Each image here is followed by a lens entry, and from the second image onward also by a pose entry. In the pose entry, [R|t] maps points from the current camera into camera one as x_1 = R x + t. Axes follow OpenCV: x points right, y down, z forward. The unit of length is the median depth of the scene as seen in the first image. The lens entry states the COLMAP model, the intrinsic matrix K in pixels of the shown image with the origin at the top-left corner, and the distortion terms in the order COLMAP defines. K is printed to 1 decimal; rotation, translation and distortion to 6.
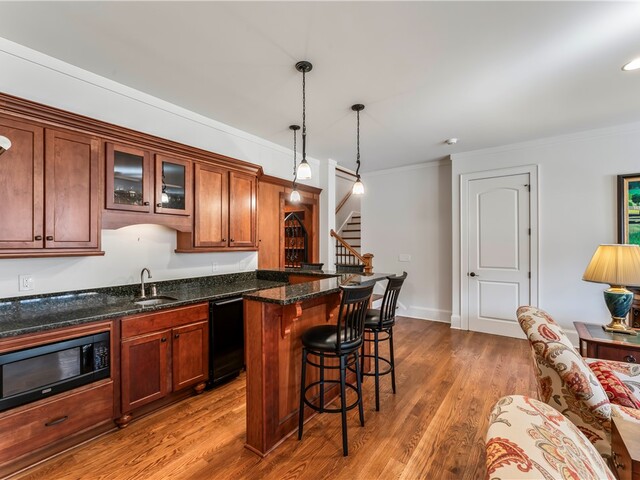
lens RADIAL K [[287.7, 0, 319.4], [0, 287.7, 241.8], [0, 0, 1]] dist [-0.004879, 0.000429]
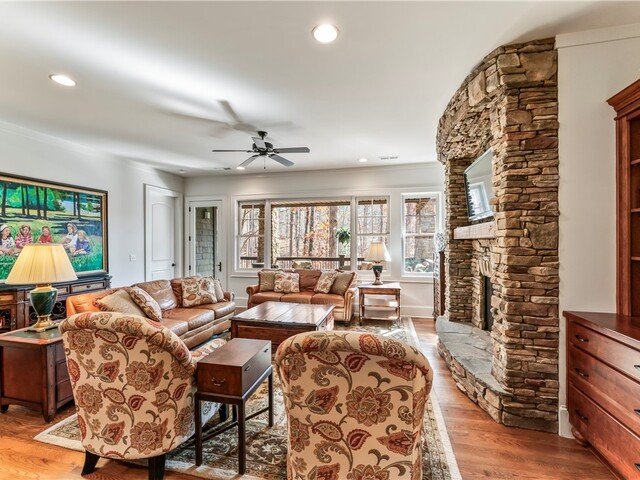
lens RADIAL K [[287.7, 0, 319.3], [0, 287.7, 242.4], [0, 0, 1]] dist [-0.004879, 0.000429]
pose [[-0.393763, -0.001474, 0.919211, -0.228708], [-0.002281, 0.999997, 0.000626, -0.000039], [-0.919209, -0.001850, -0.393766, 0.409265]]
